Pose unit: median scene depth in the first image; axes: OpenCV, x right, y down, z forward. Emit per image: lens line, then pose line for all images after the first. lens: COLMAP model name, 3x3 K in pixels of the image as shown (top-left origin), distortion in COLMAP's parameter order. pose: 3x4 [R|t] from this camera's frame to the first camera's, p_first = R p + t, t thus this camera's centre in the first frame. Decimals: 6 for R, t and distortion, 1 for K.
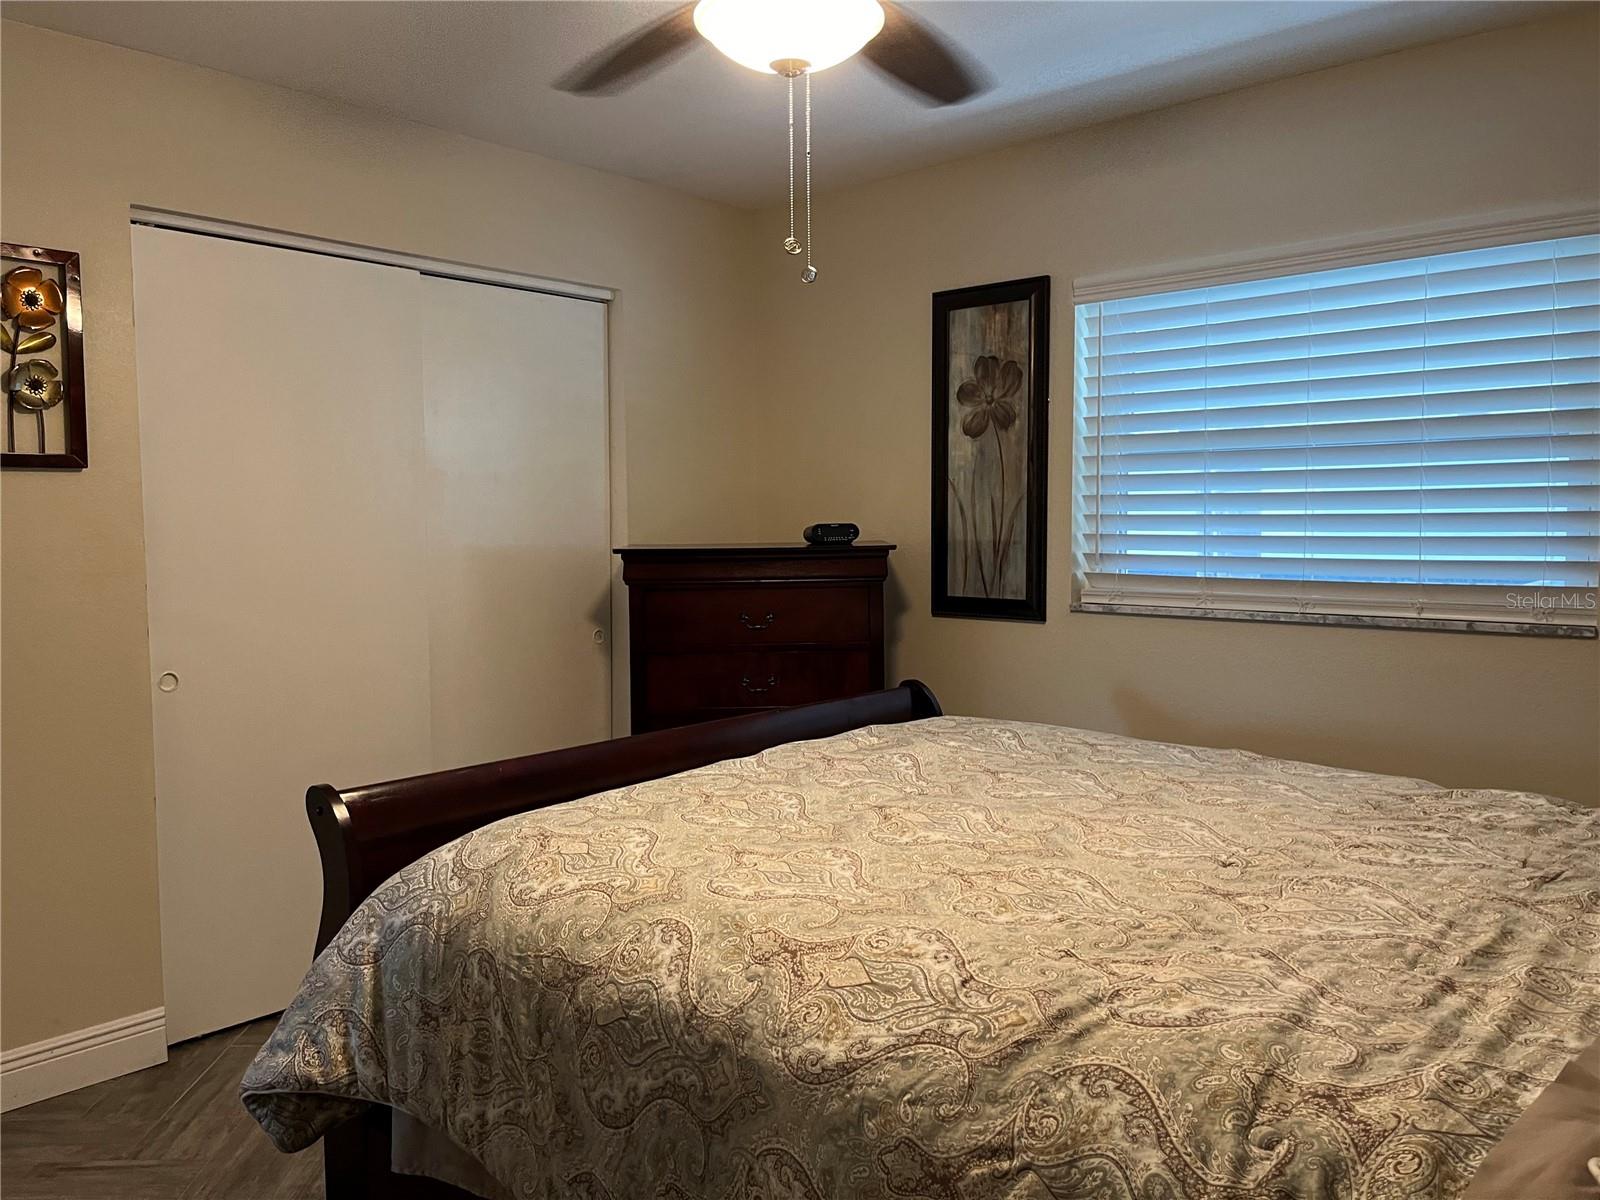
lens RADIAL K [[1209.5, 0, 811.5], [0, 1209.5, 598.8], [0, 0, 1]] dist [0.058161, -0.075601]
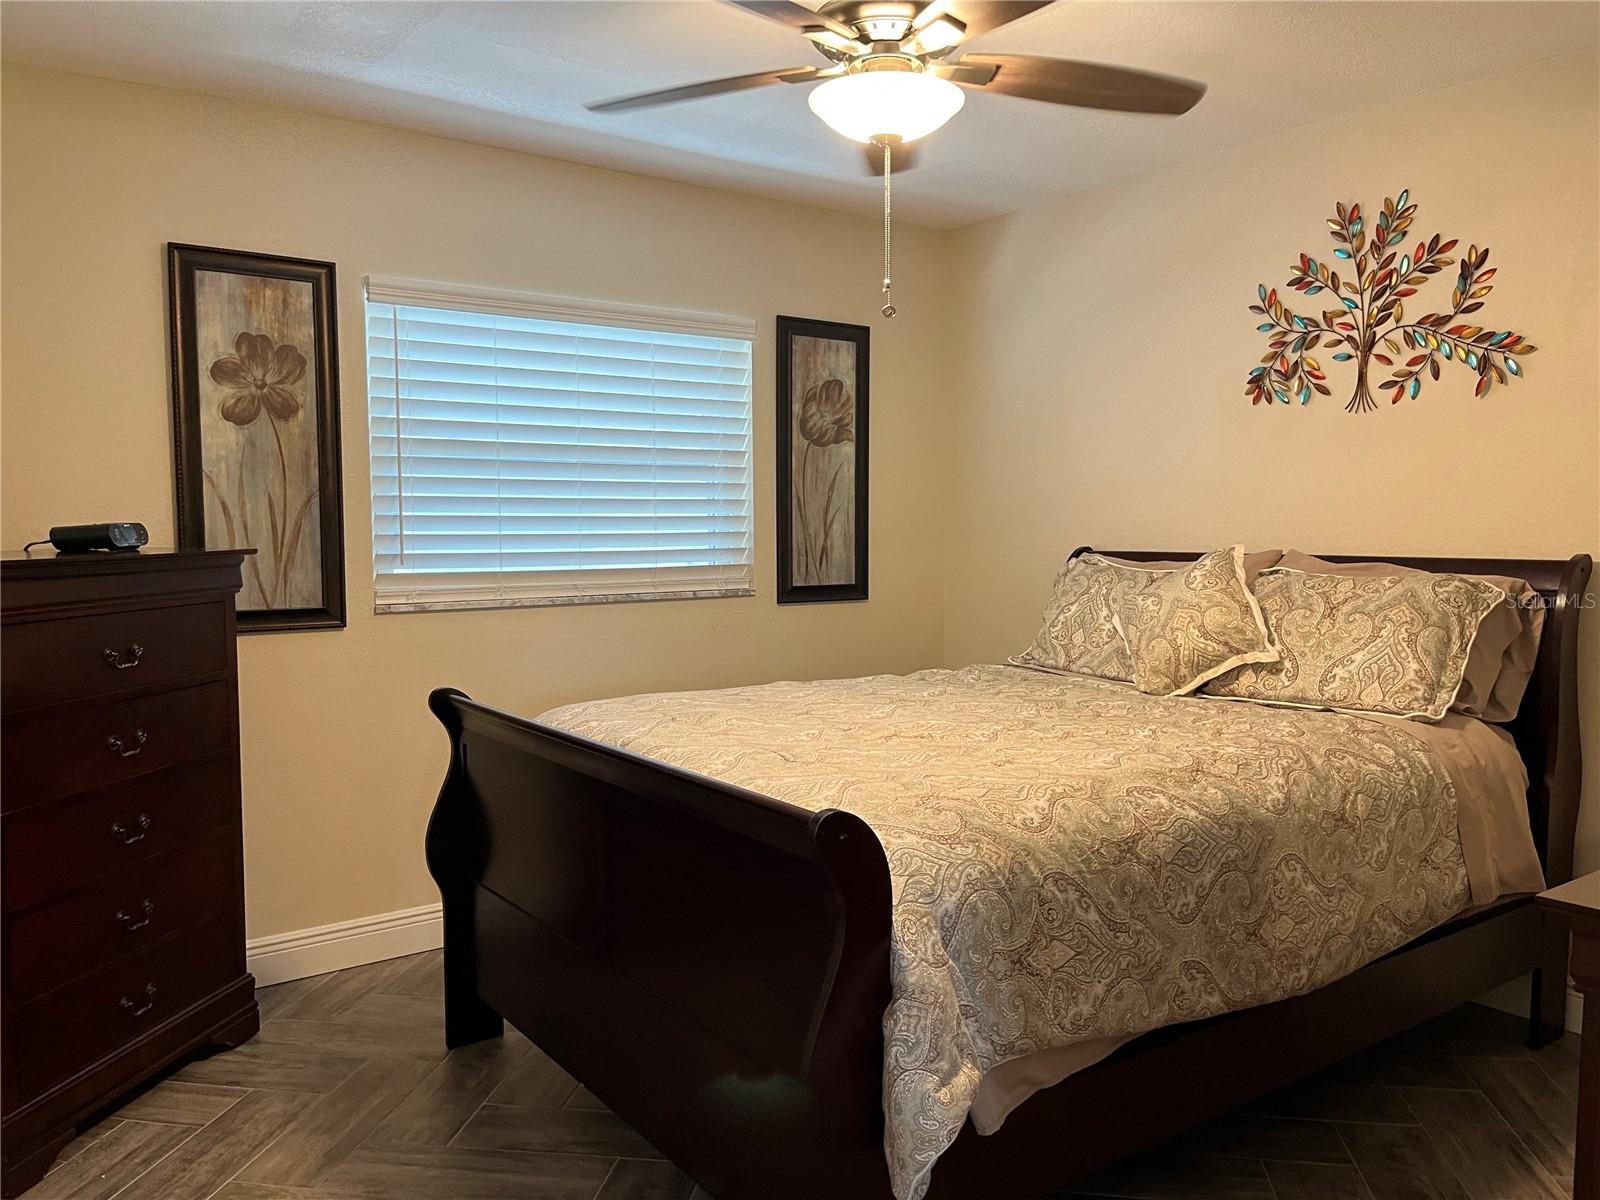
lens RADIAL K [[1209.5, 0, 804.7], [0, 1209.5, 603.3], [0, 0, 1]] dist [0.058161, -0.075601]
pose [[0.208397, -0.058247, 0.976308, -0.735591], [0.071183, 0.996481, 0.044256, -0.018775], [-0.975451, 0.060274, 0.211810, 0.496679]]
